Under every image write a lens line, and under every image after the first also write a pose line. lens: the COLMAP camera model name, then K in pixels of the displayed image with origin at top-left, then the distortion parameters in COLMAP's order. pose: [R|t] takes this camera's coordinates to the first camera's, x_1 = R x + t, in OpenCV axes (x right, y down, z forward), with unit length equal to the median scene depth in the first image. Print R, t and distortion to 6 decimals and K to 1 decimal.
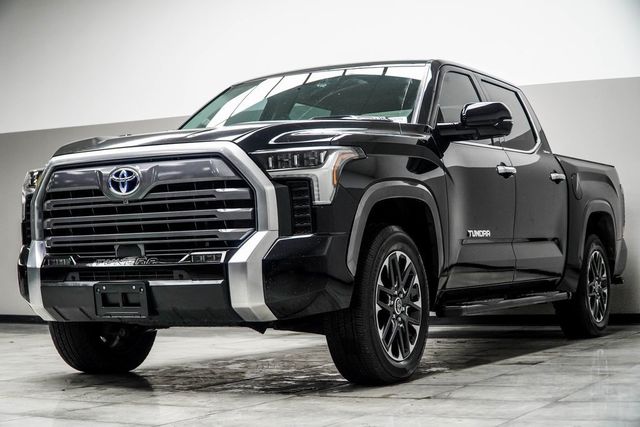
lens RADIAL K [[1358.8, 0, 320.0], [0, 1358.8, 213.5], [0, 0, 1]] dist [-0.345261, 0.142554]
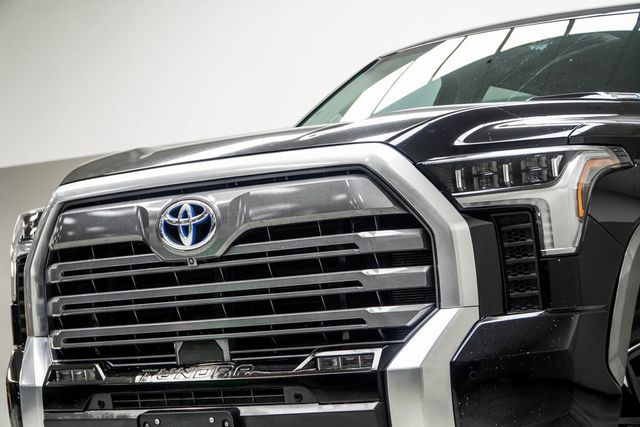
lens RADIAL K [[1897.5, 0, 320.0], [0, 1897.5, 213.5], [0, 0, 1]] dist [-0.463725, 0.660408]
pose [[0.995528, -0.034796, -0.087821, -0.025467], [0.031591, 0.998792, -0.037630, 0.002016], [0.089024, 0.034688, 0.995425, 0.248209]]
